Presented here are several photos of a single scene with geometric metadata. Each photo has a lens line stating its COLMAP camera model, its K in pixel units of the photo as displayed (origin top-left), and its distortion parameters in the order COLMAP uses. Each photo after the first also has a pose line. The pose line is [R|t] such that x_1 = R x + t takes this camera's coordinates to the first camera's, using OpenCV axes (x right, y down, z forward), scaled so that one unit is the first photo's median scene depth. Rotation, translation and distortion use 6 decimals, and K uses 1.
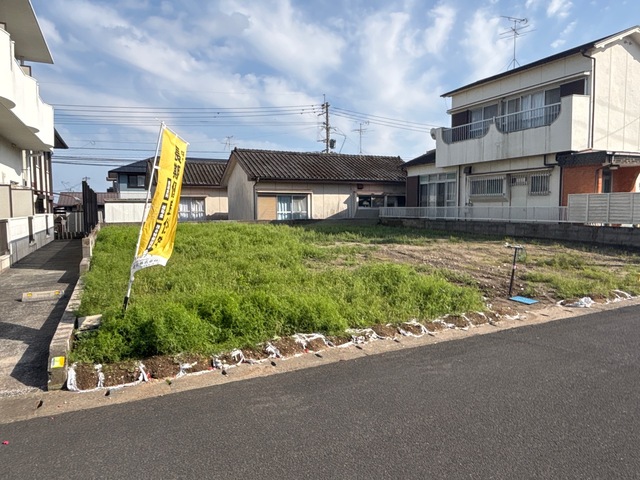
lens RADIAL K [[428.7, 0, 320.0], [0, 428.7, 240.0], [0, 0, 1]] dist [0.039892, -0.046407]
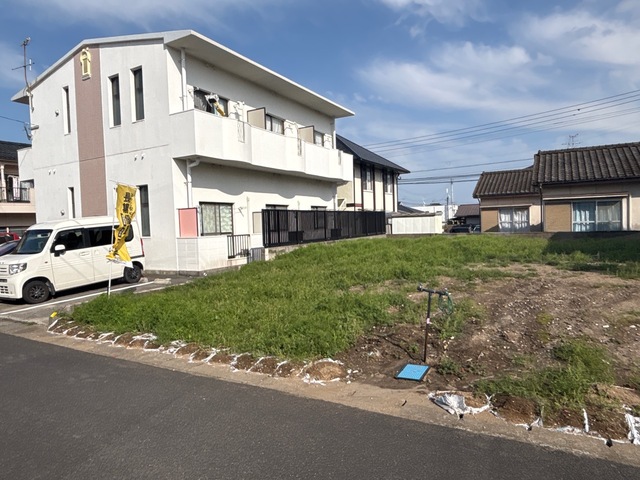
lens RADIAL K [[406.9, 0, 329.2], [0, 406.9, 238.3], [0, 0, 1]] dist [-0.001288, 0.001343]
pose [[0.568081, 0.019051, -0.822752, 0.283708], [-0.031819, 0.999493, 0.001173, -0.019834], [0.822357, 0.025512, 0.568399, 0.165471]]
